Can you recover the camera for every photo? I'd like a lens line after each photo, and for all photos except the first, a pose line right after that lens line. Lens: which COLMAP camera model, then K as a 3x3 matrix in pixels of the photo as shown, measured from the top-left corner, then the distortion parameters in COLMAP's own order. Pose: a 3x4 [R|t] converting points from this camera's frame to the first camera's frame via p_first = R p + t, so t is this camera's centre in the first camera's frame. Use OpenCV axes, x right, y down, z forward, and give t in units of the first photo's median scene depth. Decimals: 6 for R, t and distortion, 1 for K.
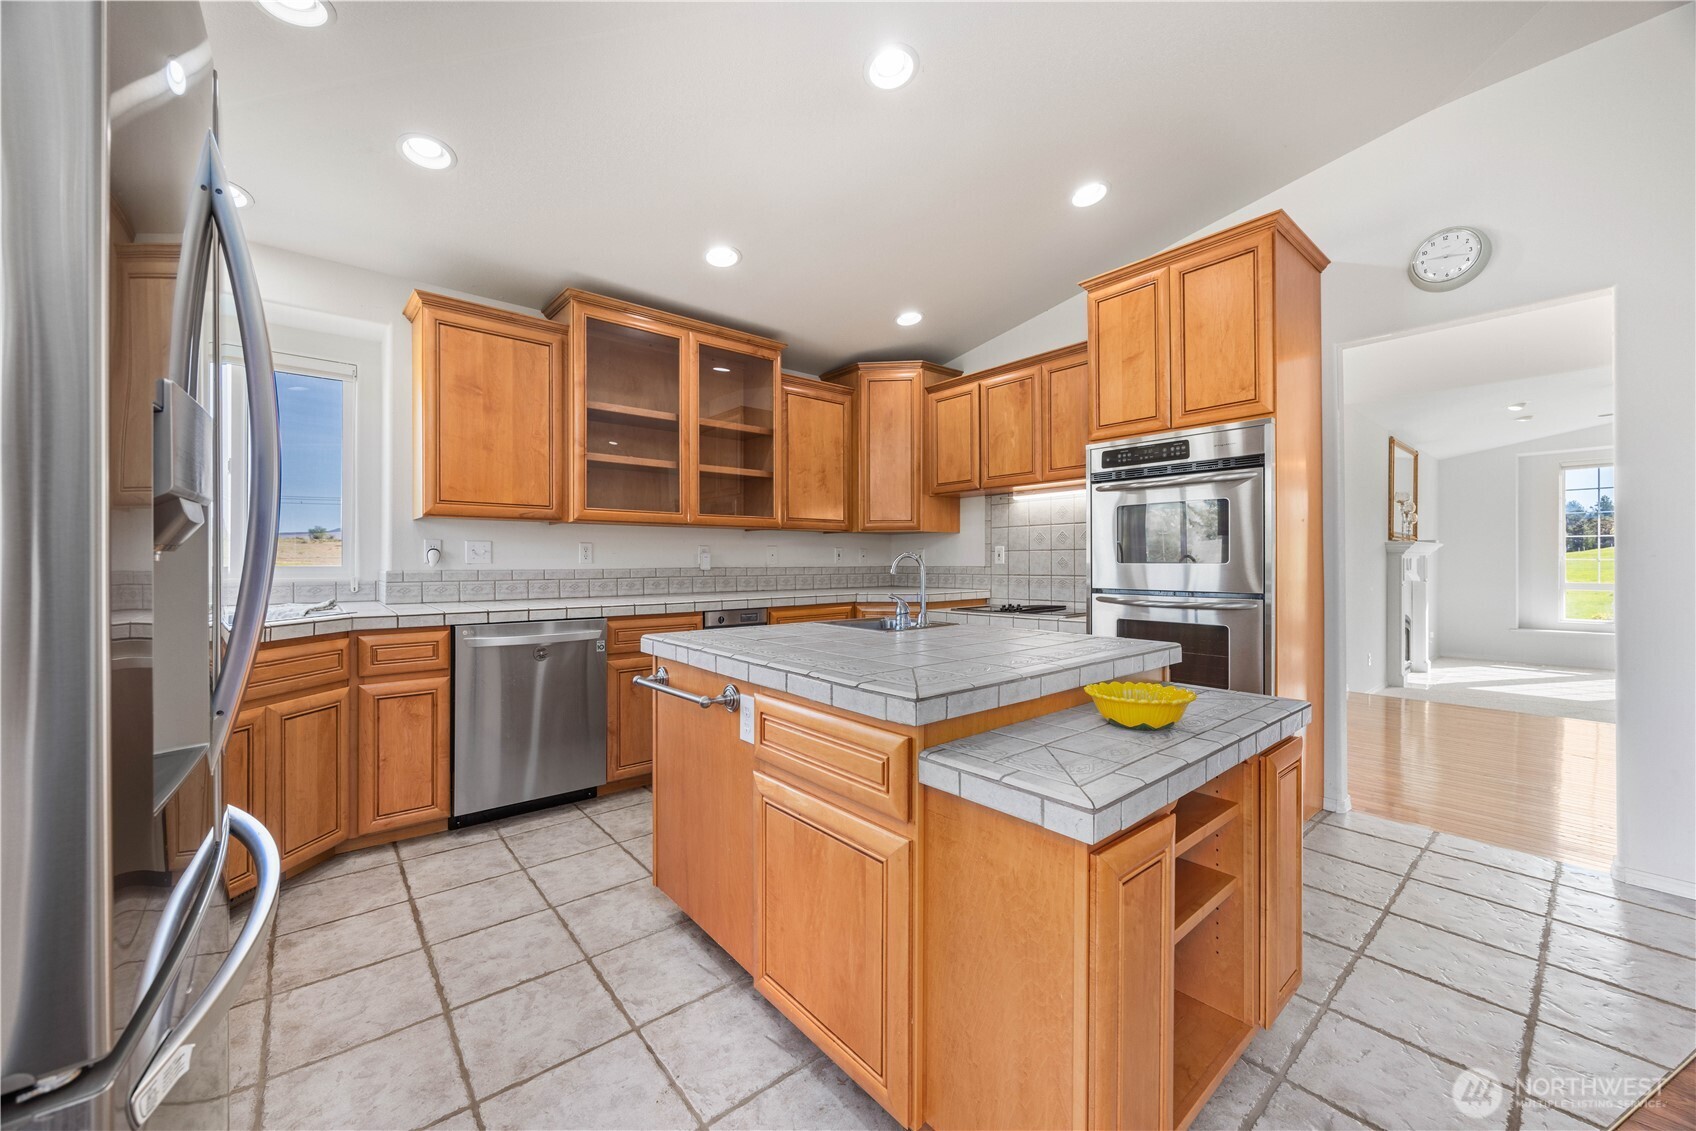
lens RADIAL K [[644.8, 0, 833.3], [0, 644.8, 560.2], [0, 0, 1]] dist [-0.005631, -0.000461]
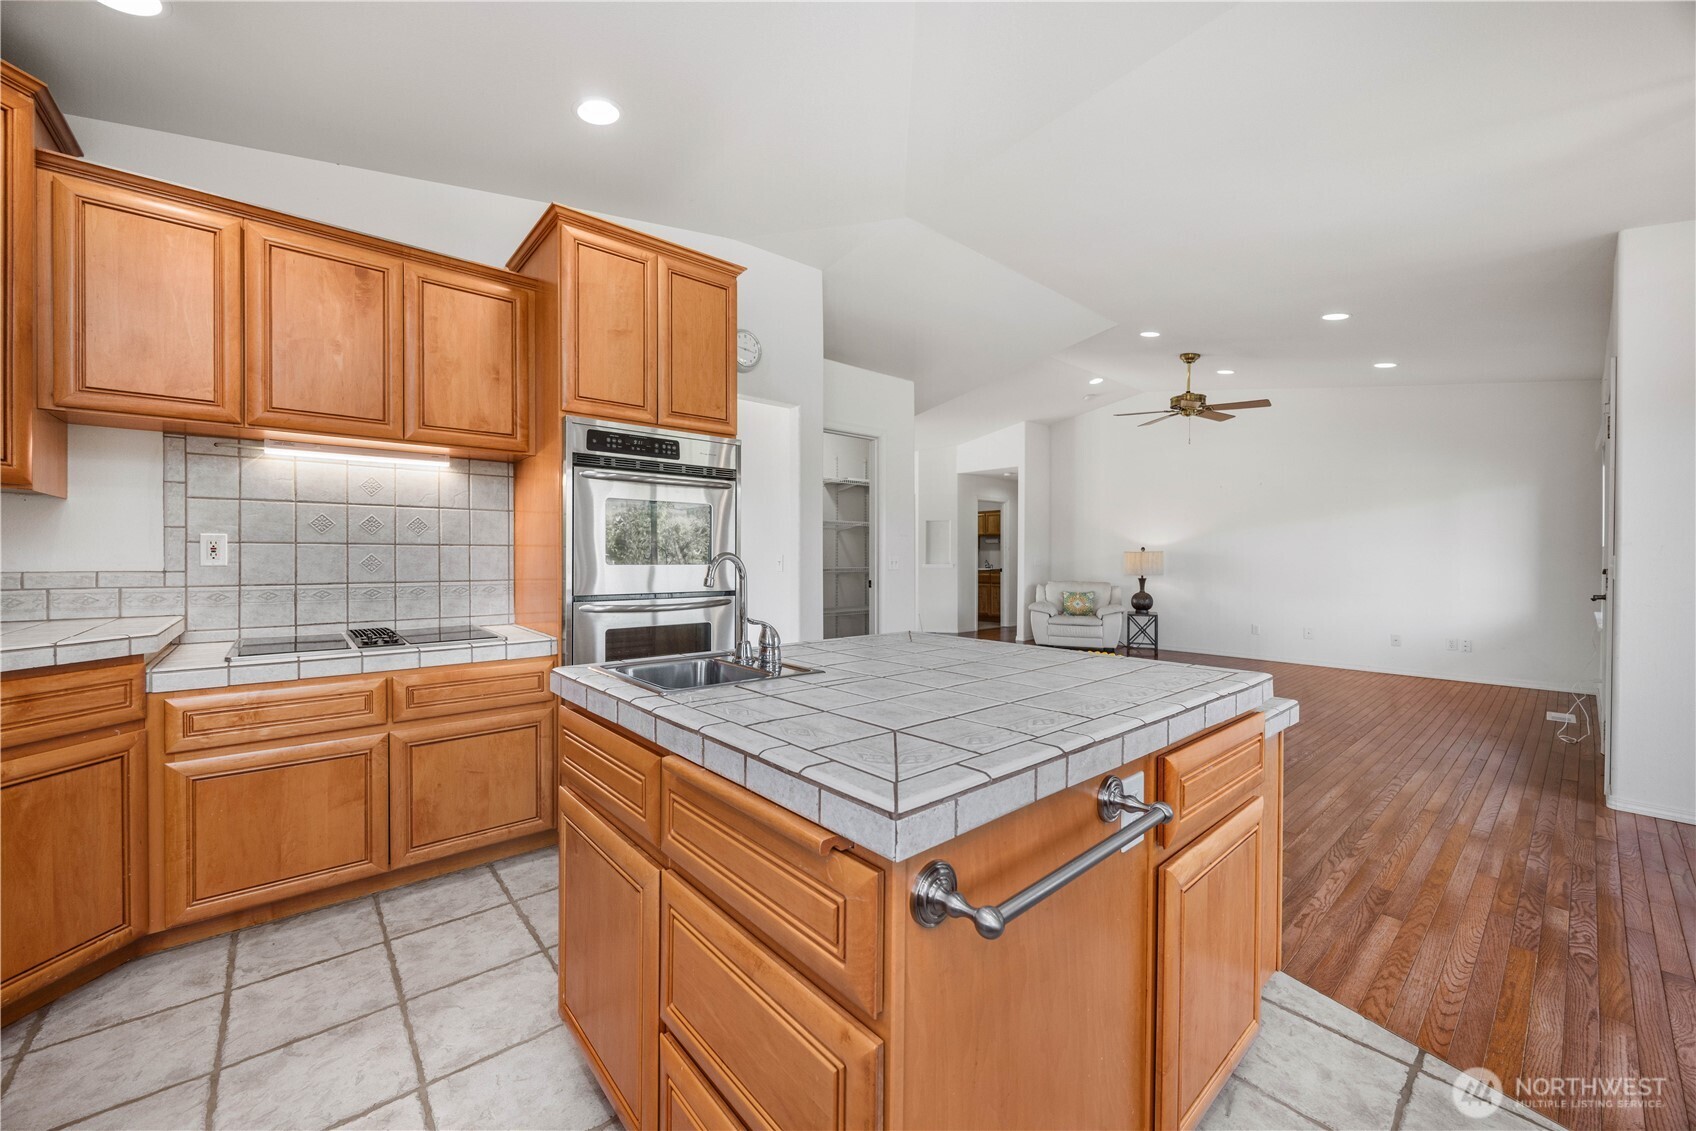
lens RADIAL K [[644.8, 0, 849.6], [0, 644.8, 557.6], [0, 0, 1]] dist [-0.005631, -0.000461]
pose [[-0.027095, 0.004872, 0.999621, -0.395001], [-0.005462, 0.999972, -0.005022, -0.002143], [-0.999618, -0.005596, -0.027067, 0.657101]]
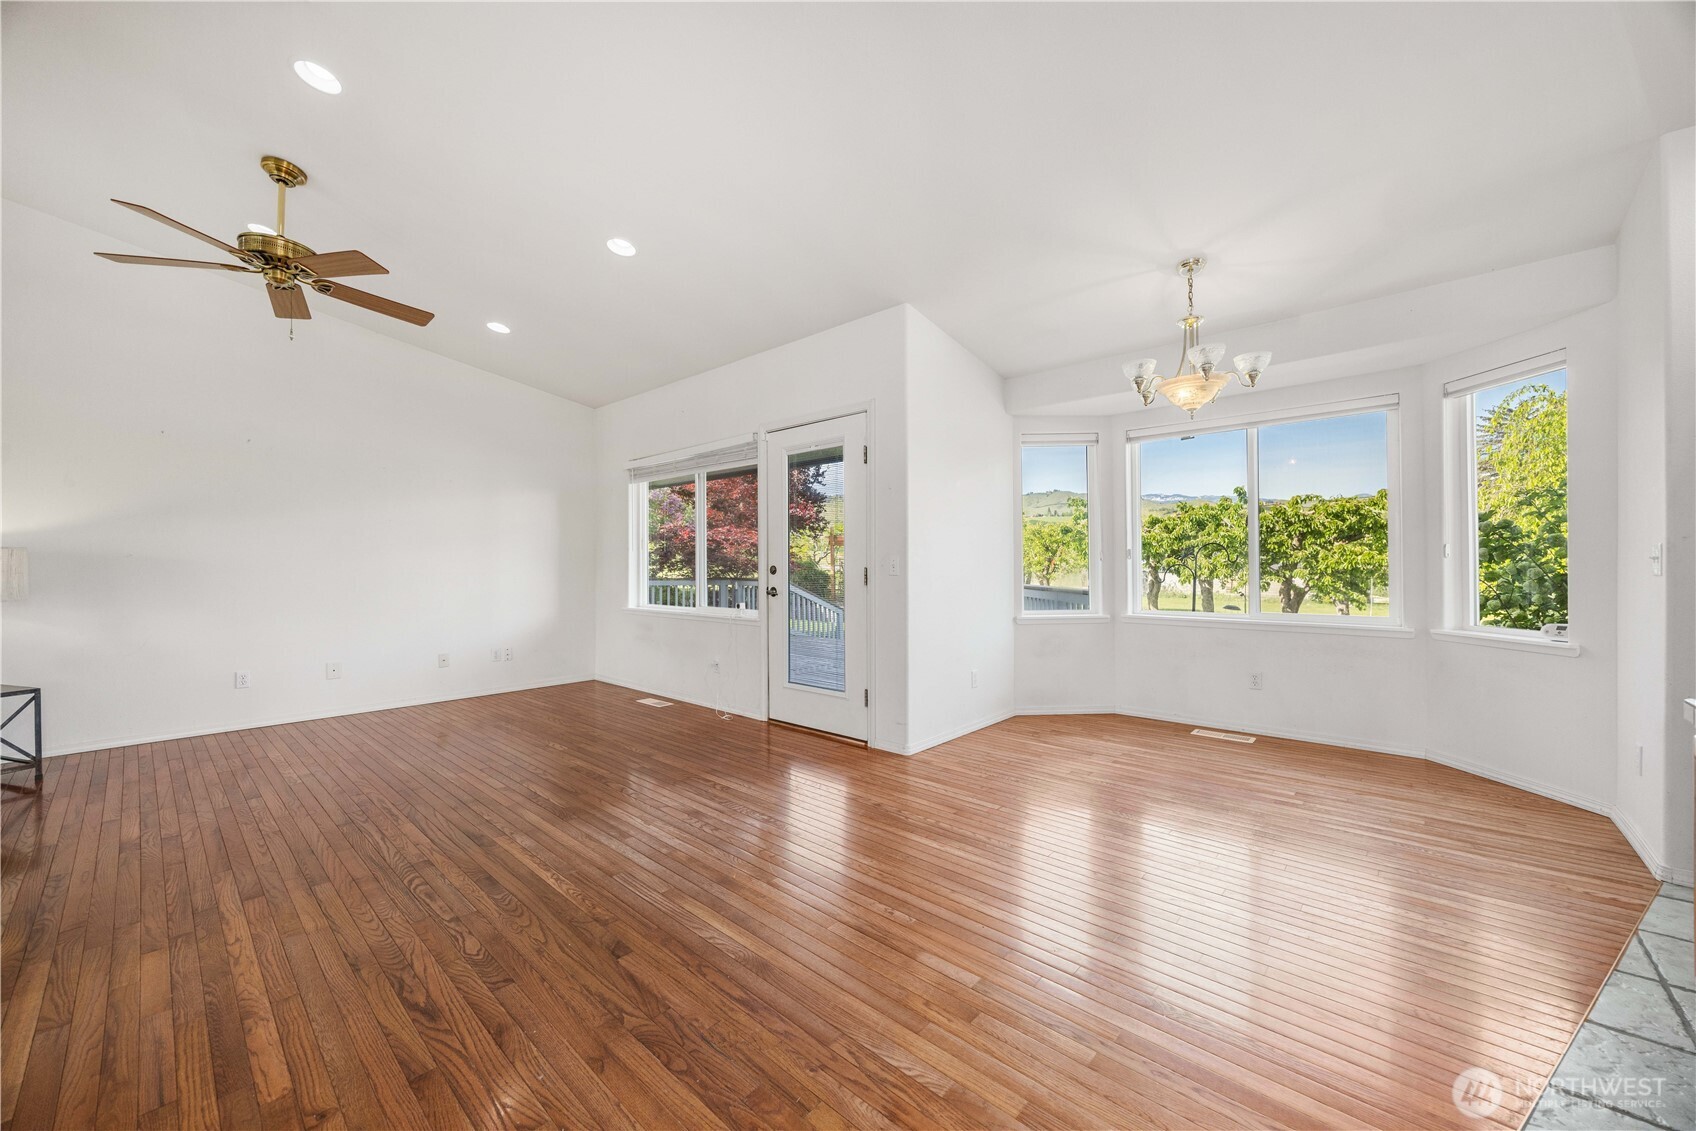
lens RADIAL K [[644.8, 0, 835.3], [0, 644.8, 560.7], [0, 0, 1]] dist [-0.005631, -0.000461]
pose [[-0.991580, 0.009593, -0.129140, 0.814555], [0.010354, 0.999933, -0.005222, -0.000366], [0.129081, -0.006515, -0.991613, 0.681051]]
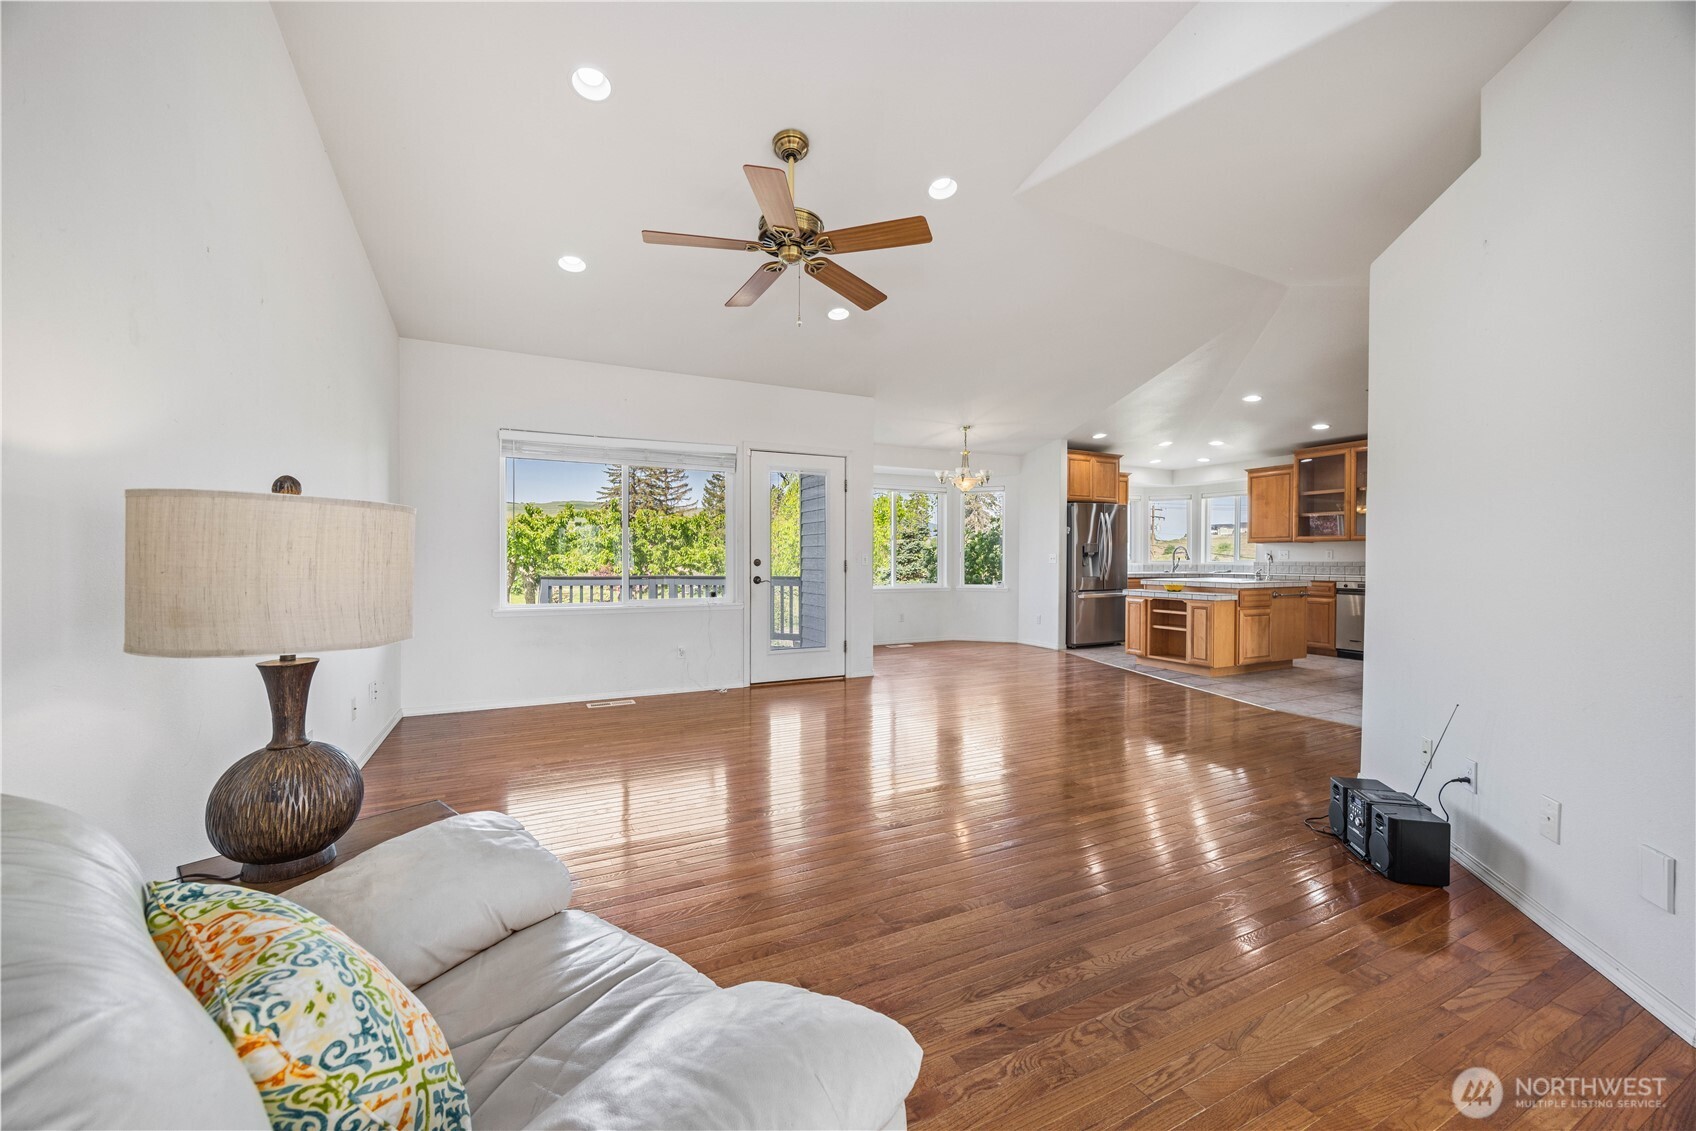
lens RADIAL K [[644.8, 0, 845.4], [0, 644.8, 568.9], [0, 0, 1]] dist [-0.005631, -0.000461]
pose [[-0.234562, 0.016612, -0.971959, 2.432170], [-0.000218, 0.999853, 0.017142, -0.000112], [0.972101, 0.004233, -0.234524, -0.109334]]
